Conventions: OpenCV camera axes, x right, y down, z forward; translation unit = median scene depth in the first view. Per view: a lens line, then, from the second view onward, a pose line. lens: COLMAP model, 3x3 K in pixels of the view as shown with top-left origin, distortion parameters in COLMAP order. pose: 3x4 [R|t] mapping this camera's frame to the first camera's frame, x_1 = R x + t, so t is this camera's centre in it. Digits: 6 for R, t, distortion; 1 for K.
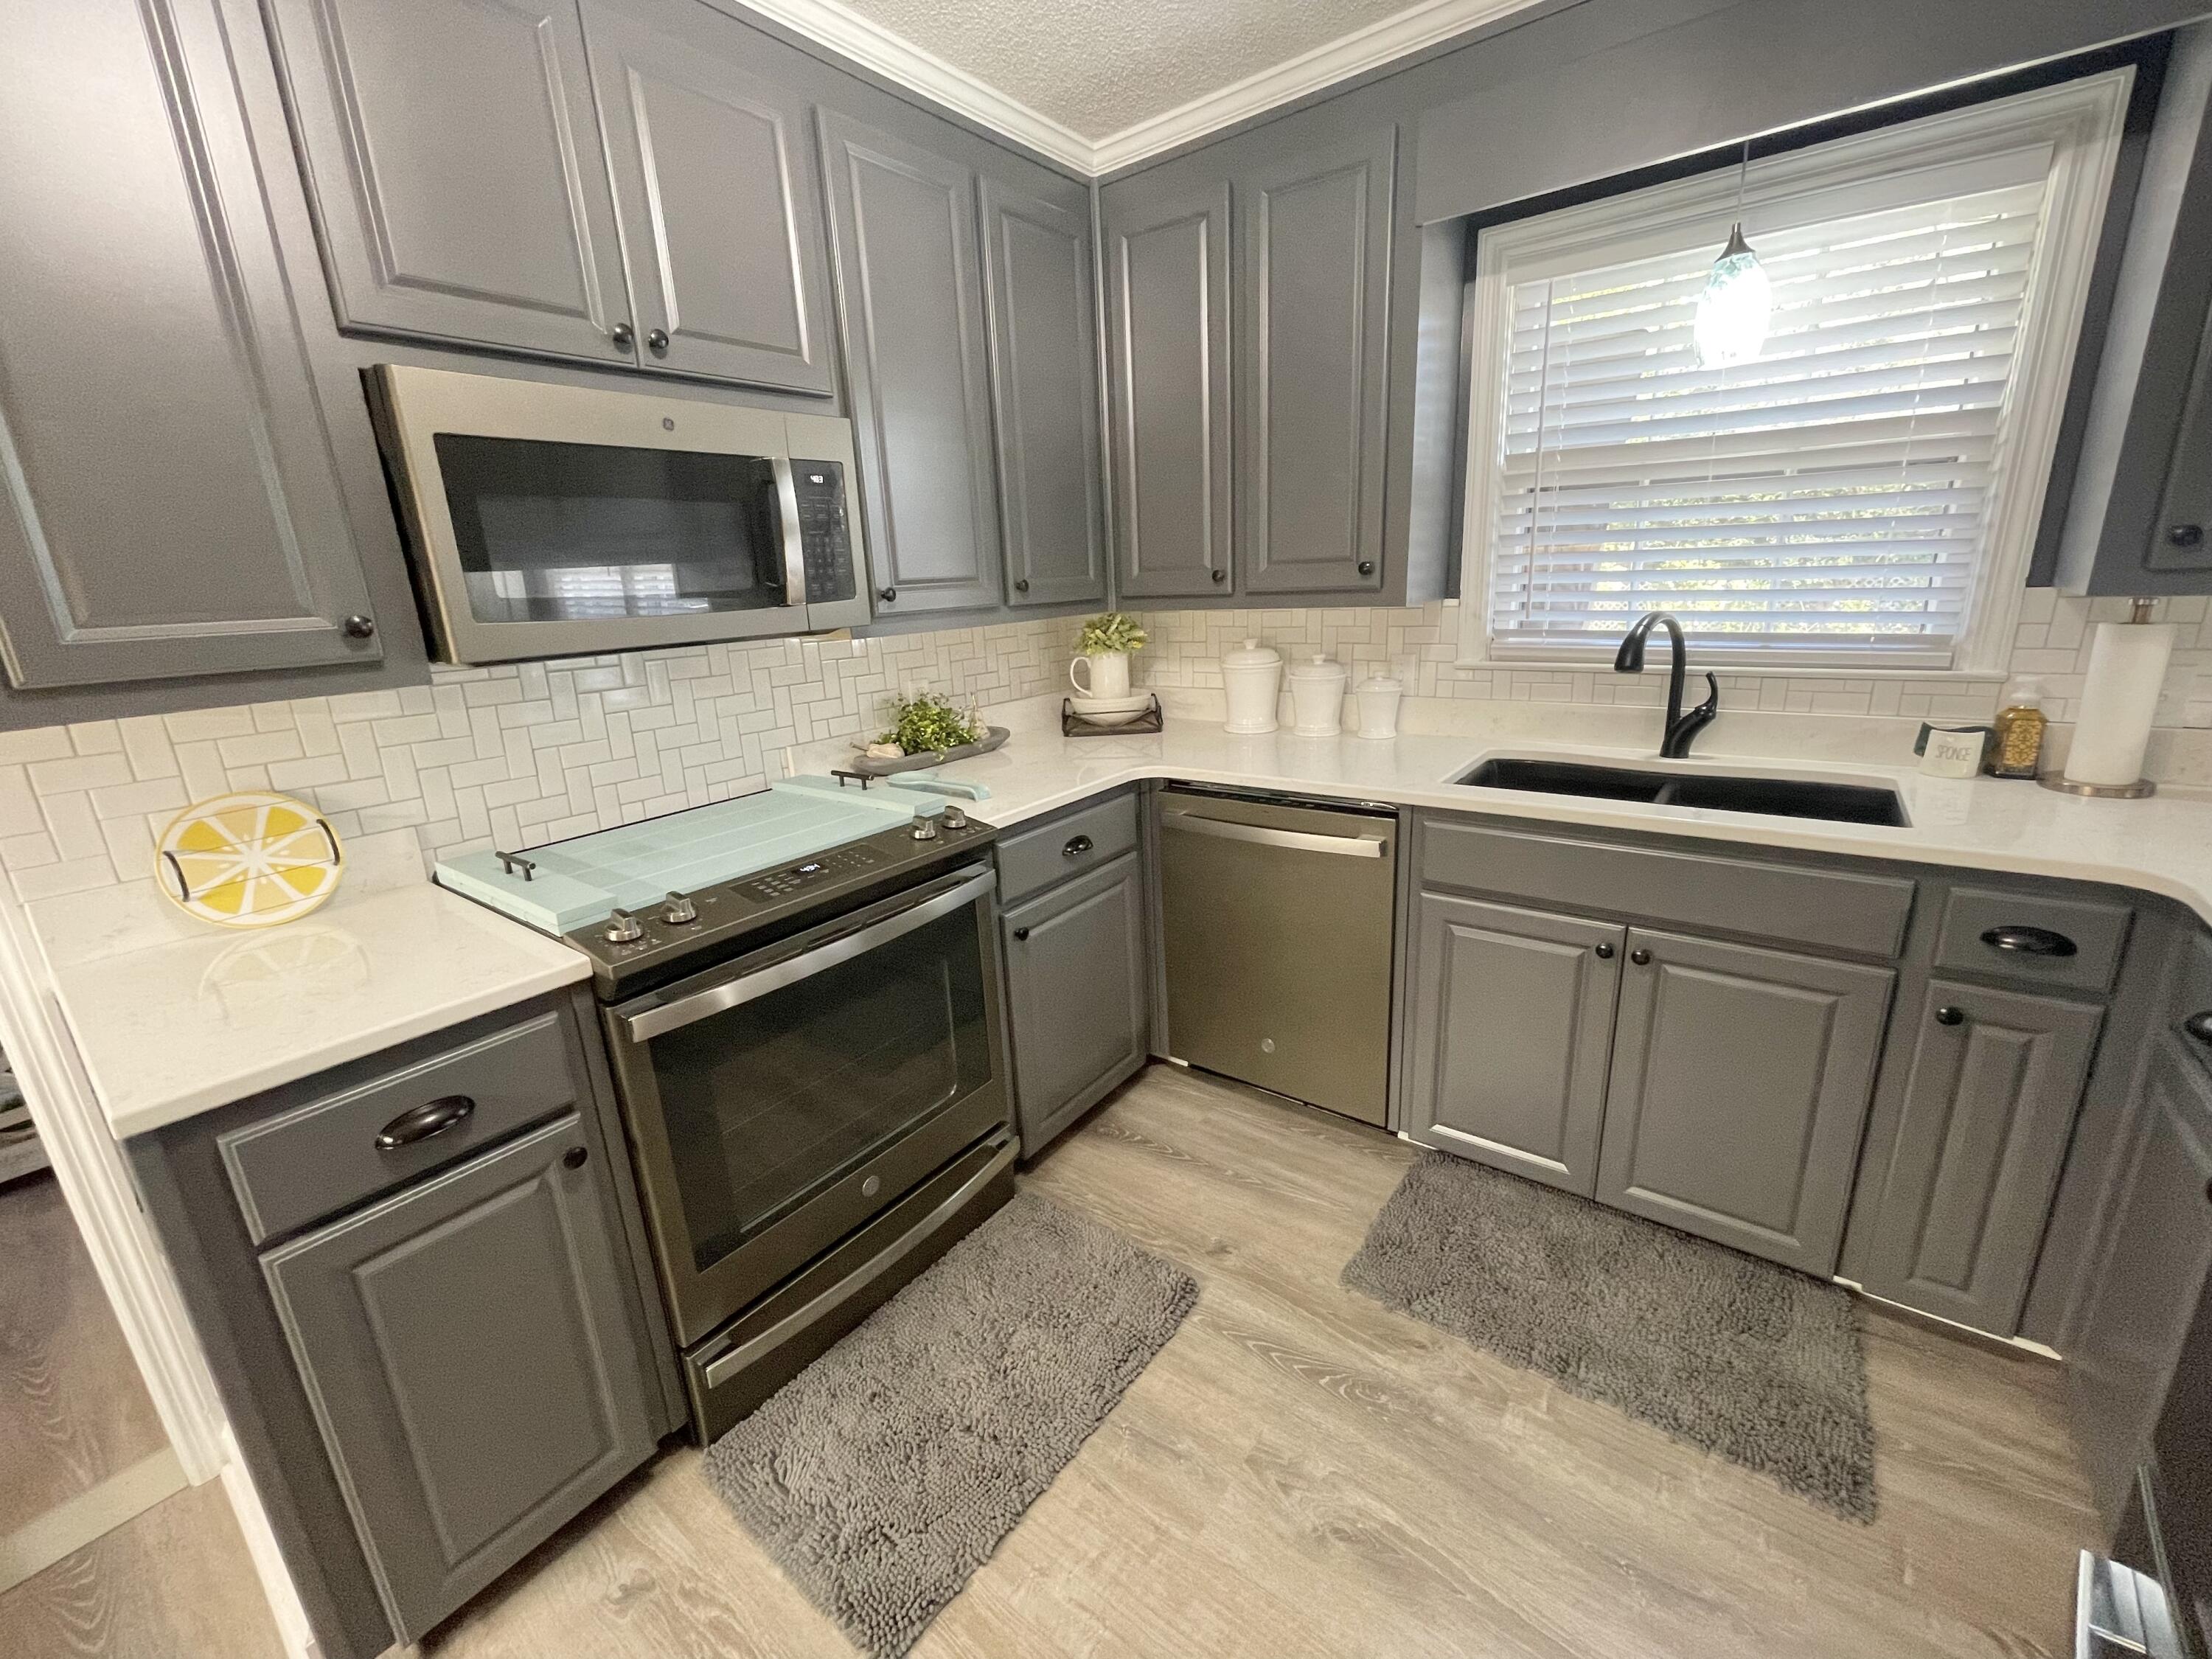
lens RADIAL K [[885.4, 0, 1112.5], [0, 885.4, 823.5], [0, 0, 1]] dist [-0.007371, 0.000330]
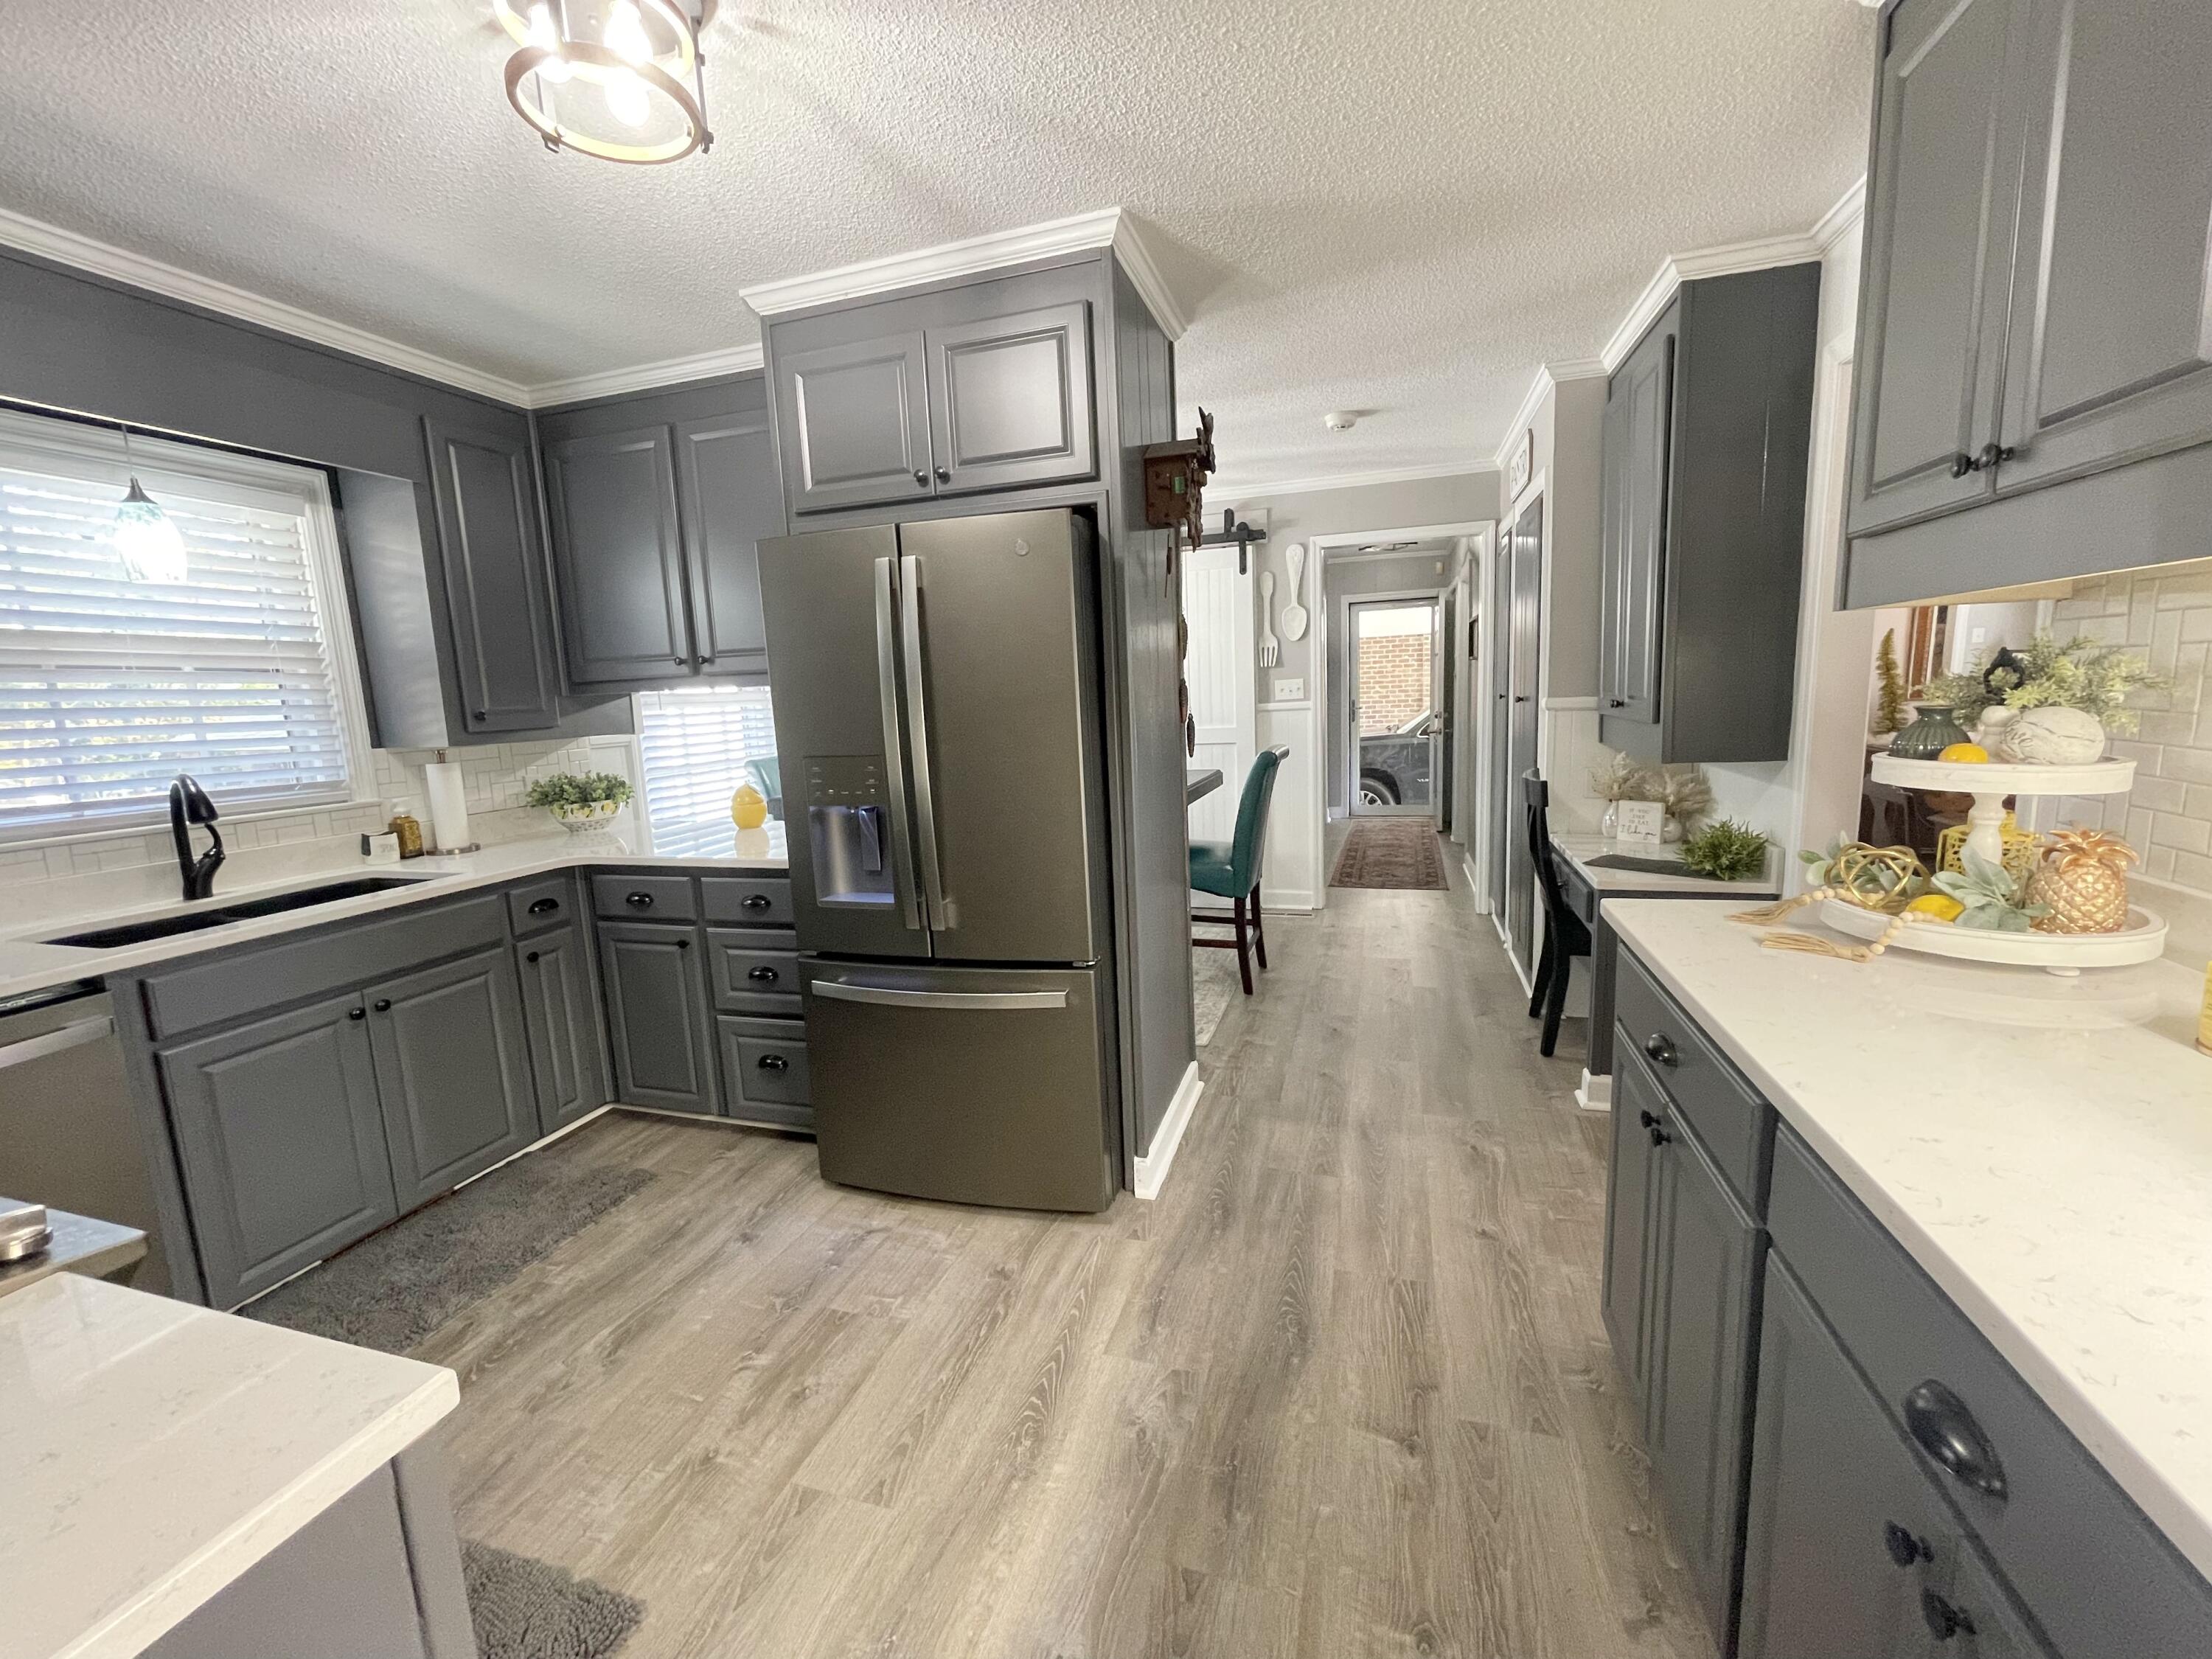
lens RADIAL K [[885.4, 0, 1105.4], [0, 885.4, 822.7], [0, 0, 1]] dist [-0.007371, 0.000330]
pose [[-0.341391, -0.082617, 0.936283, -1.086073], [0.303543, 0.933064, 0.193012, -0.039522], [-0.889558, 0.350095, -0.293462, 0.322263]]
